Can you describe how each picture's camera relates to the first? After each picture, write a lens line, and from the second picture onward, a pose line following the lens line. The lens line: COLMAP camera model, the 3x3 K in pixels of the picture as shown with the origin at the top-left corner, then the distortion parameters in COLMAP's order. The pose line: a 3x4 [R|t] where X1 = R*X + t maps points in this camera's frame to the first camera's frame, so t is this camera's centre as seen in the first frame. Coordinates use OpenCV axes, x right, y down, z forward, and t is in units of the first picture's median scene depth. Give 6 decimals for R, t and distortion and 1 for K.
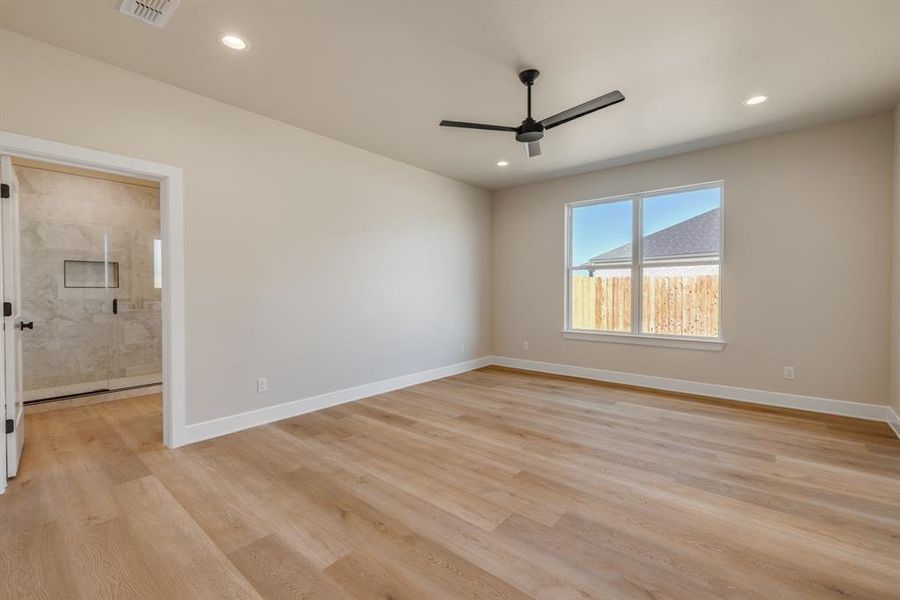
lens RADIAL K [[379.2, 0, 447.2], [0, 379.2, 299.4], [0, 0, 1]] dist [0.002509, 0.000081]
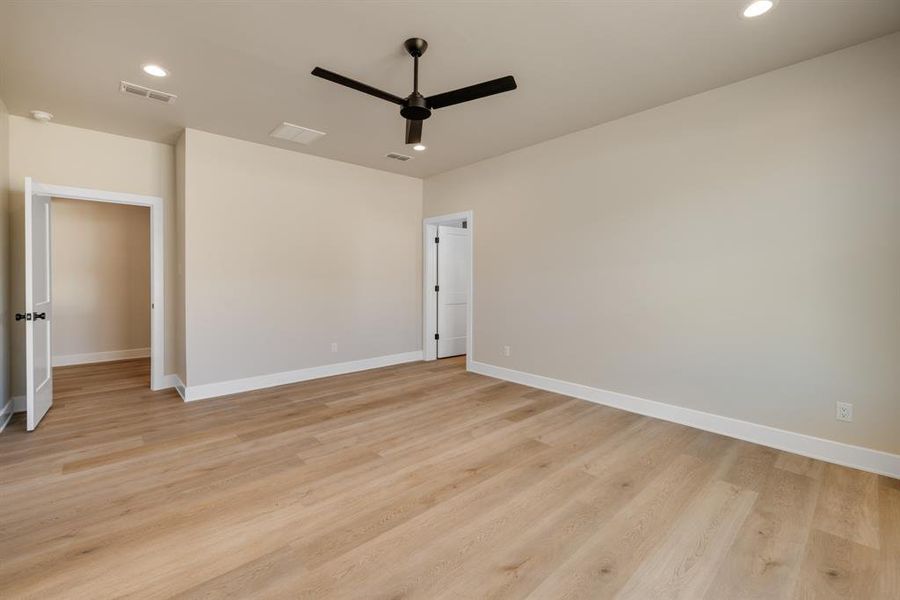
lens RADIAL K [[379.2, 0, 455.6], [0, 379.2, 279.7], [0, 0, 1]] dist [0.002509, 0.000081]
pose [[-0.099452, -0.000334, -0.995042, 1.009609], [-0.026757, 0.999639, 0.002339, -0.033945], [0.994683, 0.026857, -0.099425, 1.078535]]
